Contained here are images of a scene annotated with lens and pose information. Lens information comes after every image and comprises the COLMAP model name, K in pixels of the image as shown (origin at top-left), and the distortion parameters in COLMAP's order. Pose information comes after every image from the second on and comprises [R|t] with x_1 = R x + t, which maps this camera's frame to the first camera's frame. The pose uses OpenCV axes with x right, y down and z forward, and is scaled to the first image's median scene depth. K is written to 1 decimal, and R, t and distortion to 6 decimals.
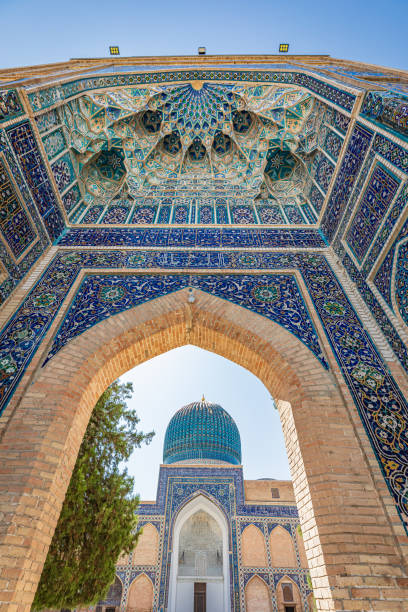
lens RADIAL K [[284.1, 0, 203.6], [0, 284.1, 318.4], [0, 0, 1]] dist [0.004579, 0.000039]
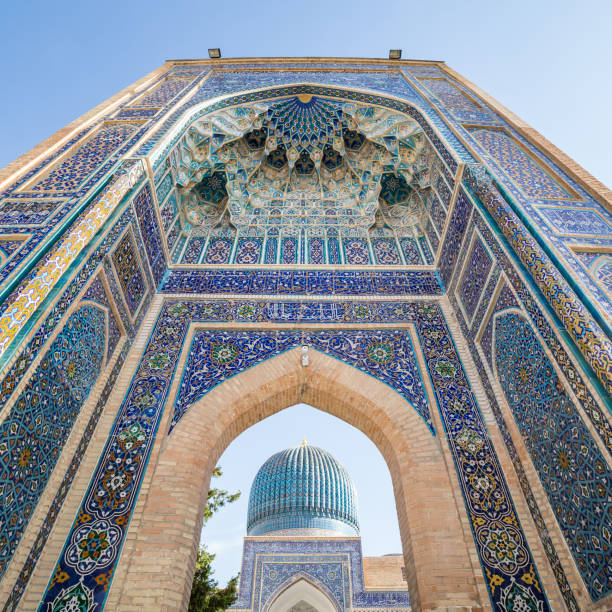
lens RADIAL K [[408.4, 0, 315.9], [0, 408.4, 267.4], [0, 0, 1]] dist [-0.114427, 0.042638]
pose [[0.999573, 0.002611, 0.029114, -0.038246], [0.001224, 0.991389, -0.130945, -0.165746], [-0.029205, 0.130925, 0.990962, -0.364455]]
